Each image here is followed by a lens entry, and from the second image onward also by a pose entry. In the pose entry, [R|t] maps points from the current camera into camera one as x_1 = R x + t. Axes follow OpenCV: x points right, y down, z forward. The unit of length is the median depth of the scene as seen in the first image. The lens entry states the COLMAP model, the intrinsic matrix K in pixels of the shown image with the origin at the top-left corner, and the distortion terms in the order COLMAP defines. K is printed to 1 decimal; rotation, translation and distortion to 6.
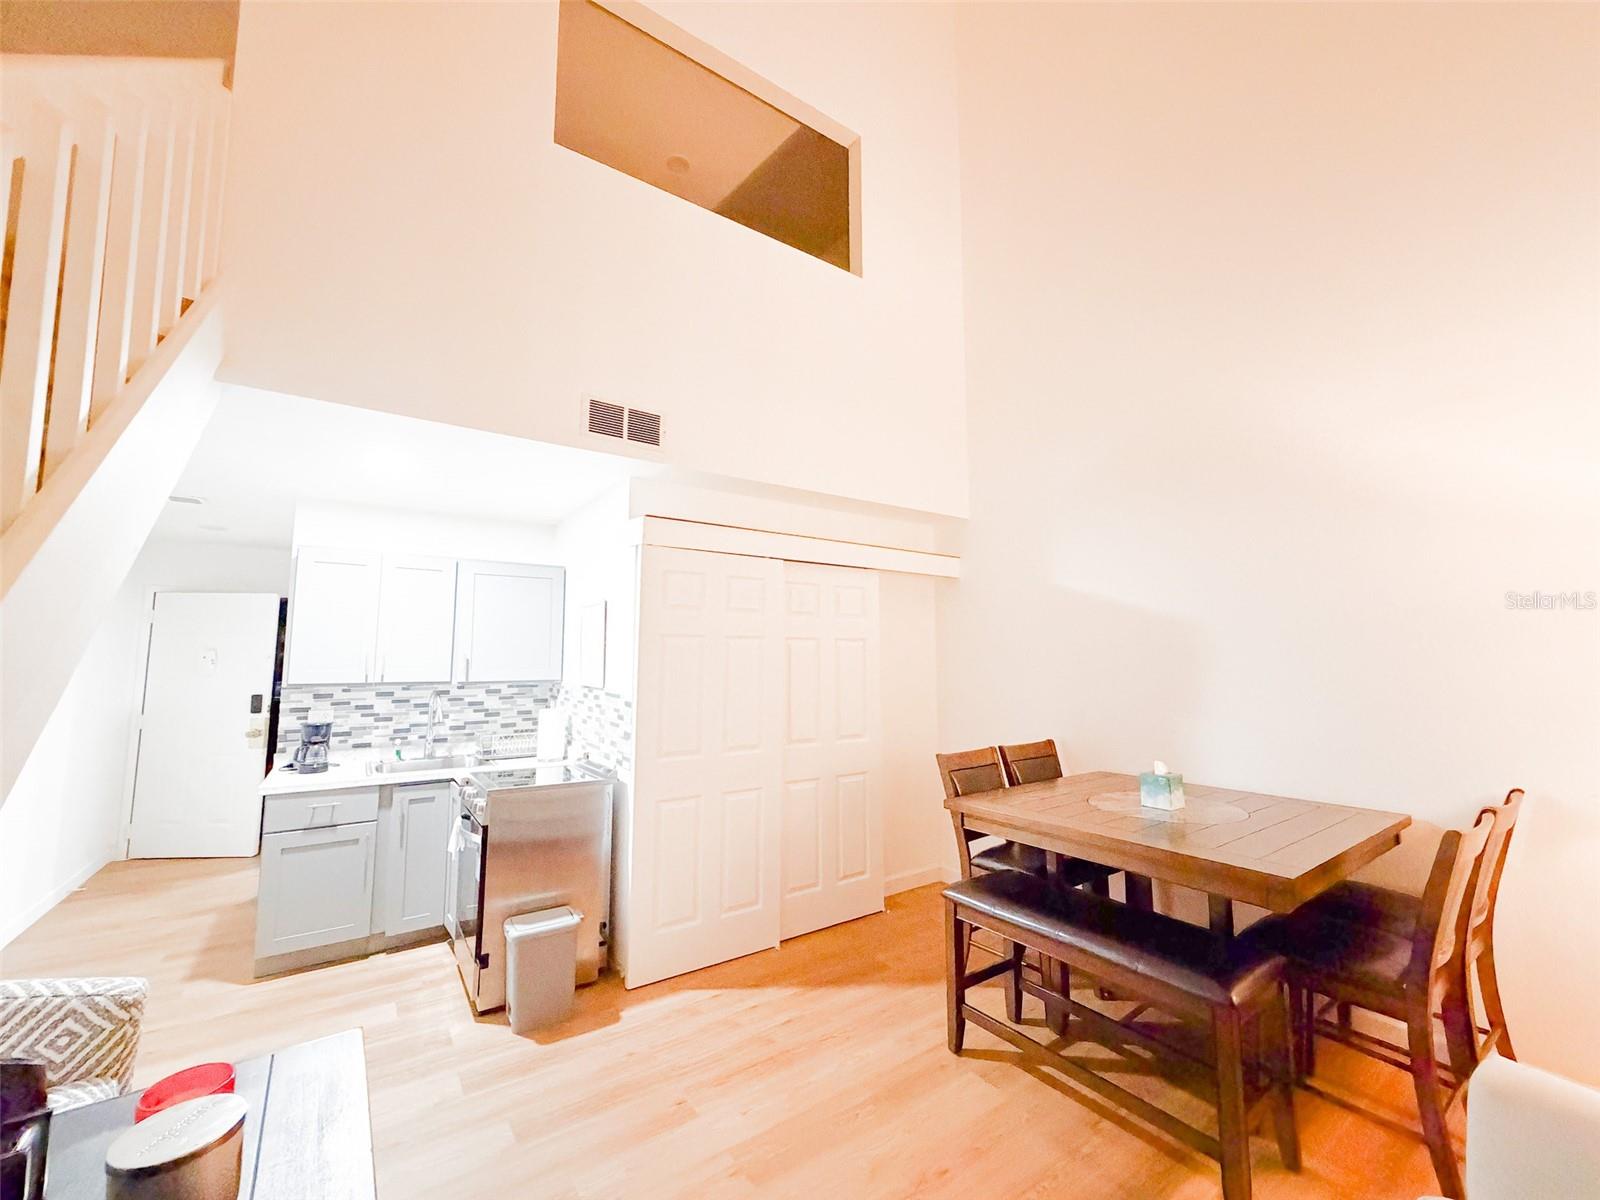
lens RADIAL K [[637.7, 0, 796.6], [0, 637.7, 599.2], [0, 0, 1]] dist [0.000026, 0.000334]
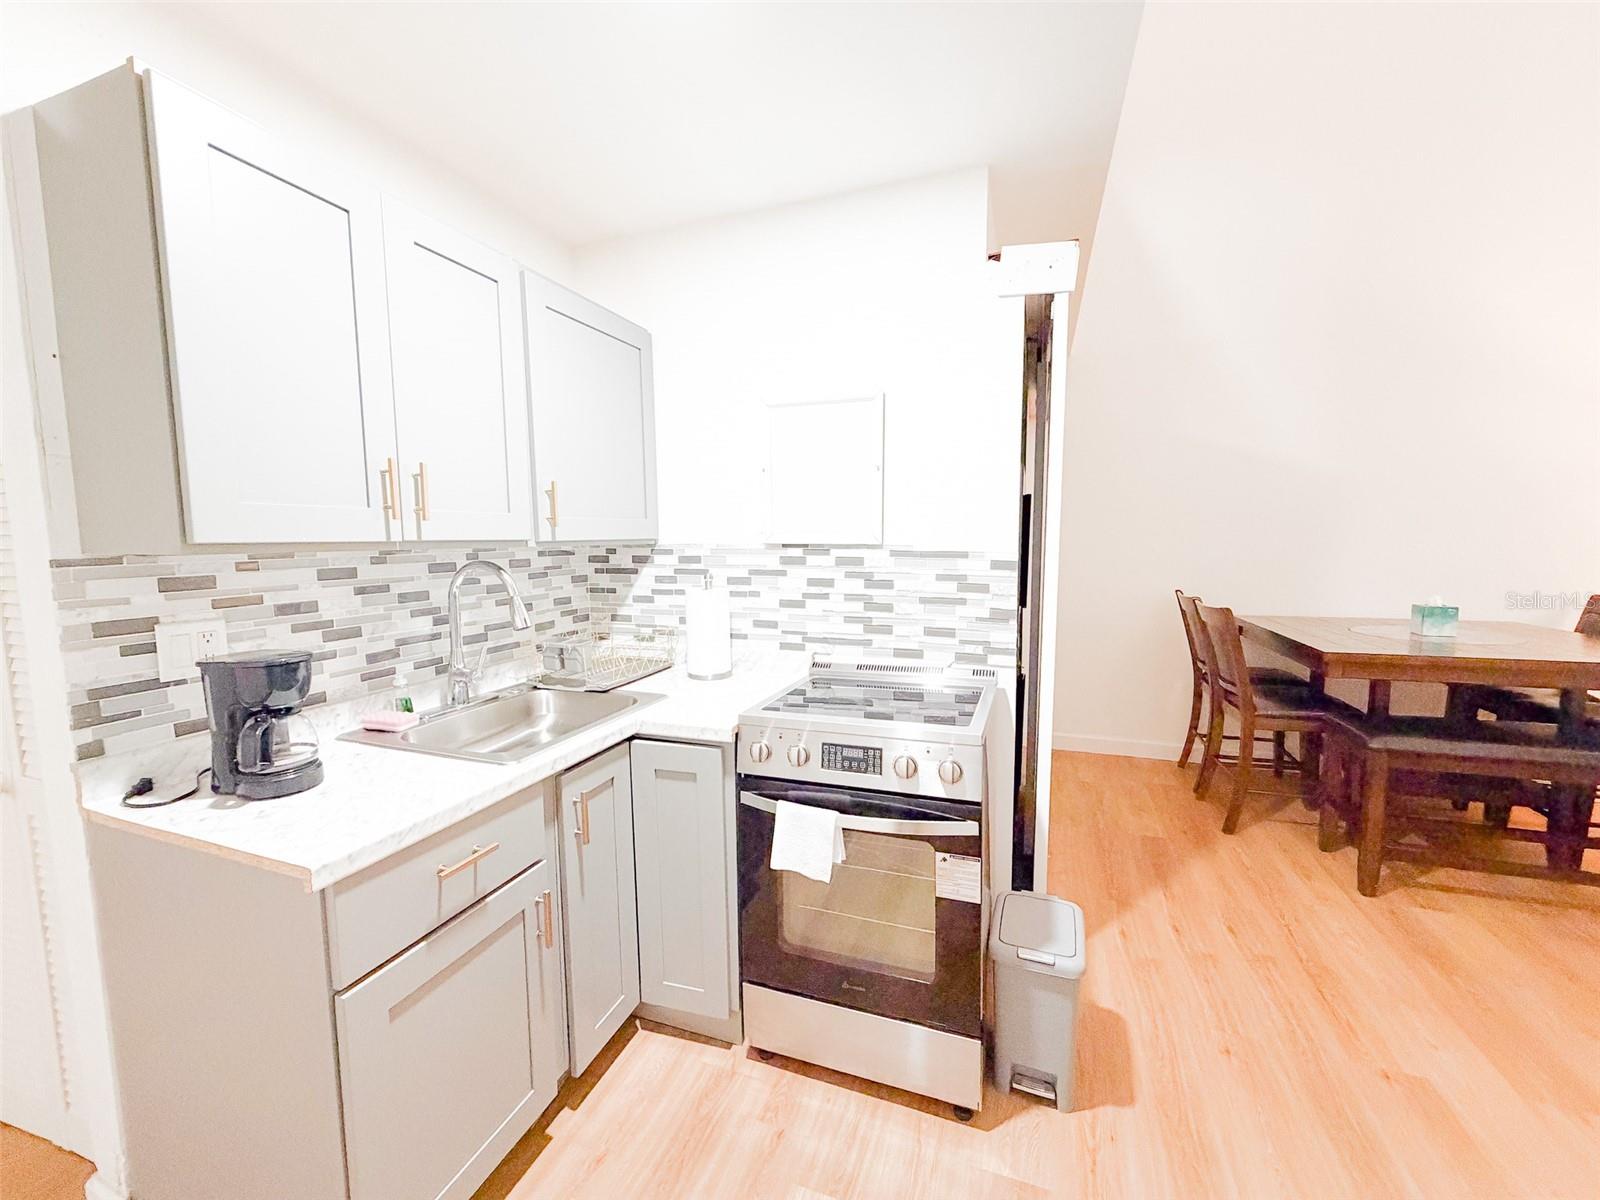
lens RADIAL K [[637.7, 0, 795.0], [0, 637.7, 598.2], [0, 0, 1]] dist [0.000026, 0.000334]
pose [[0.818592, -0.062526, 0.570962, -0.698767], [-0.044926, 0.984042, 0.172173, 0.087729], [-0.572616, -0.166590, 0.802720, 0.545748]]
